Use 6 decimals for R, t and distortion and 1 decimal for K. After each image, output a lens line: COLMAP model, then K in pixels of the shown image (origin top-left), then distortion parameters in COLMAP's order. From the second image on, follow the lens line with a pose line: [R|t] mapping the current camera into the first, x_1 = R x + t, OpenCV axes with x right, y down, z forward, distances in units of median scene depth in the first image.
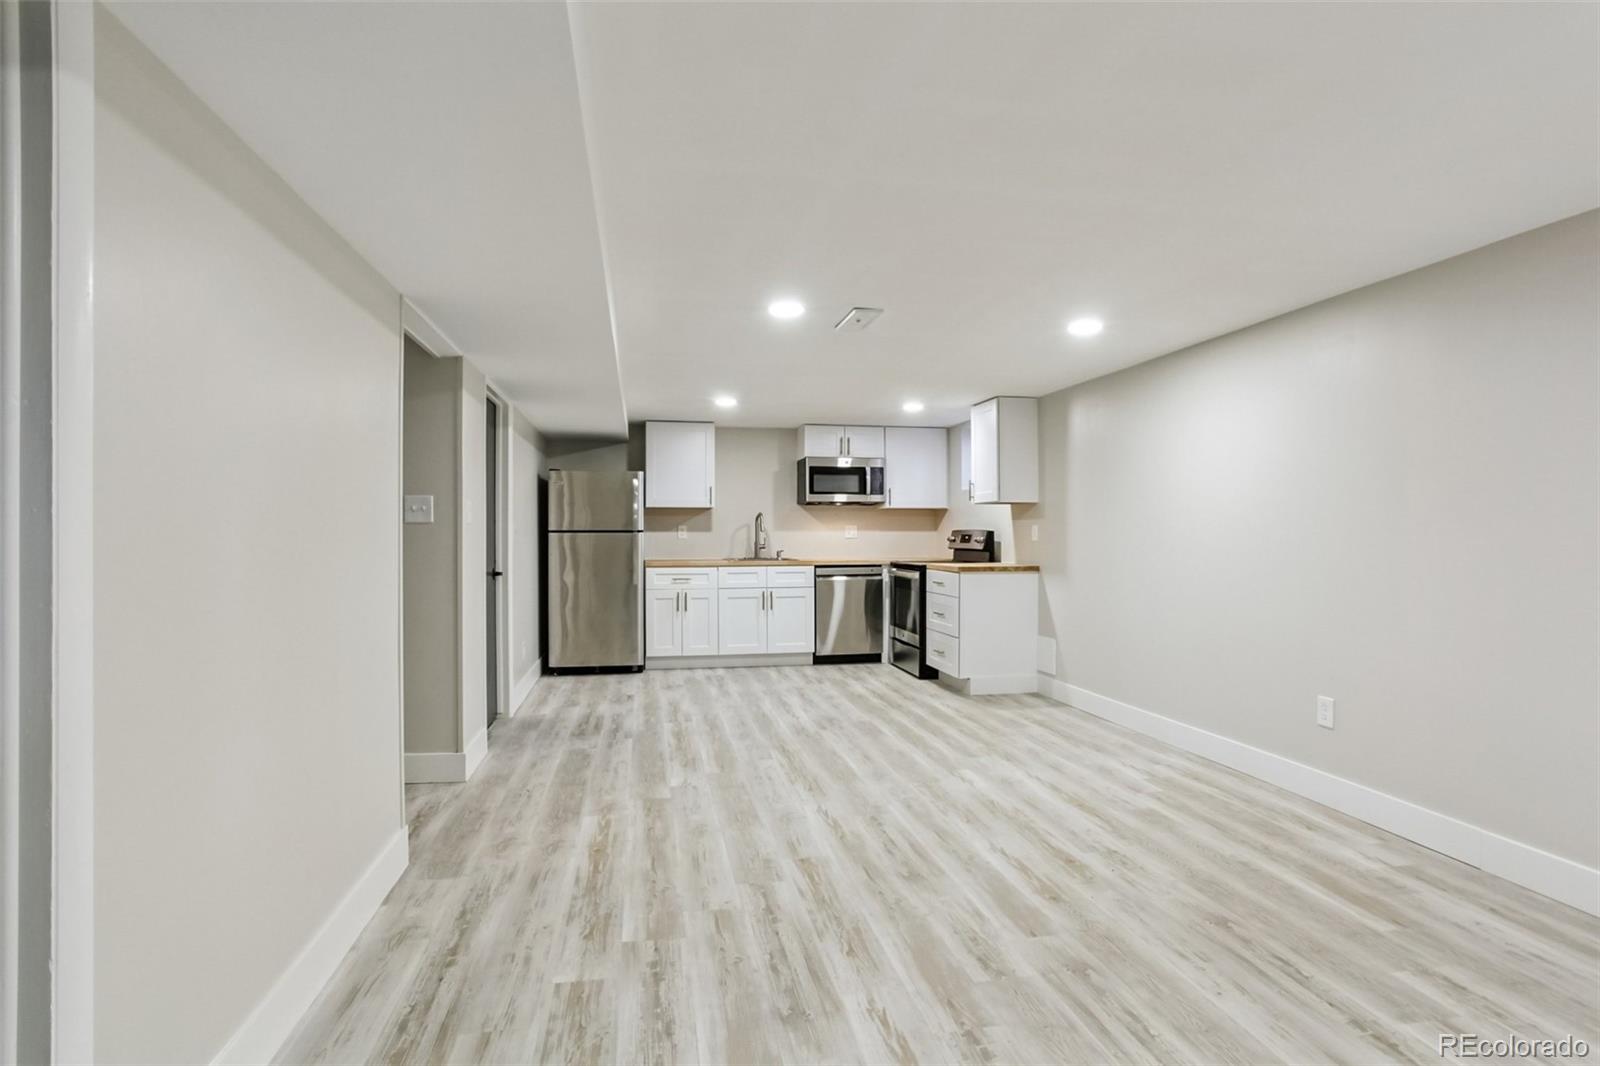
lens RADIAL K [[803.0, 0, 802.2], [0, 803.0, 532.3], [0, 0, 1]] dist [-0.026582, 0.006996]
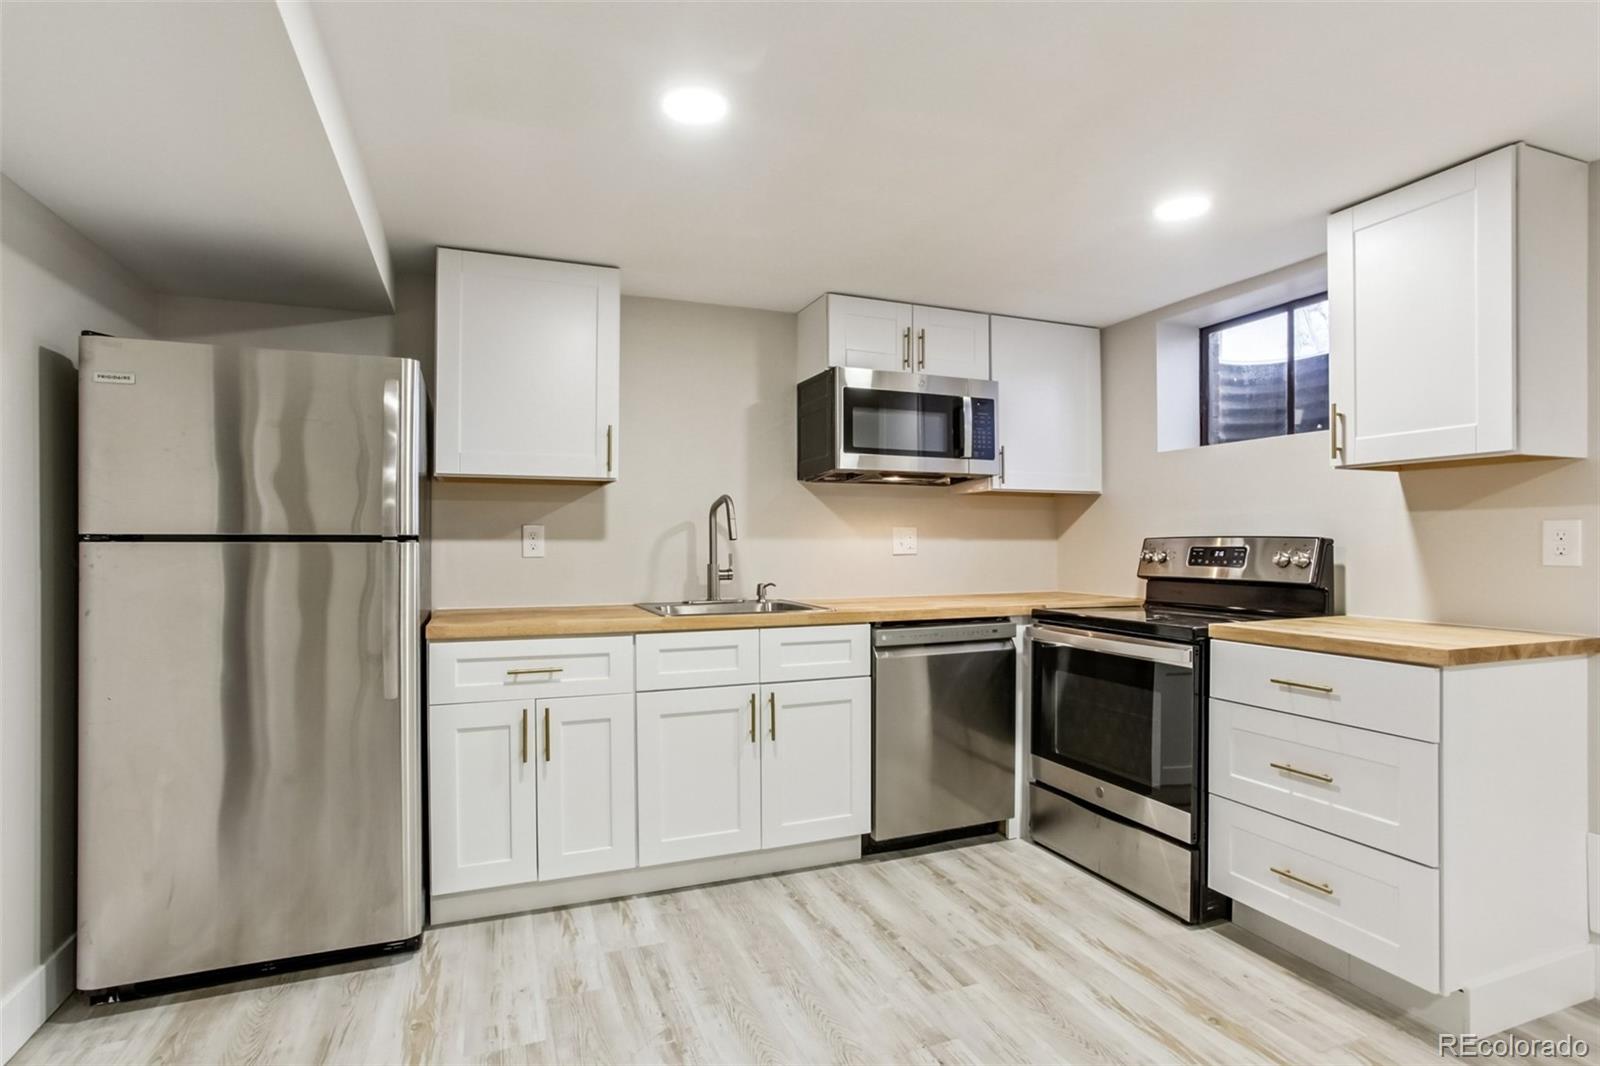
lens RADIAL K [[803.0, 0, 796.8], [0, 803.0, 537.7], [0, 0, 1]] dist [-0.026582, 0.006996]
pose [[0.981533, 0.002334, 0.191277, -0.099328], [-0.001491, 0.999989, -0.004556, -0.000244], [-0.191285, 0.004187, 0.981526, 0.599418]]
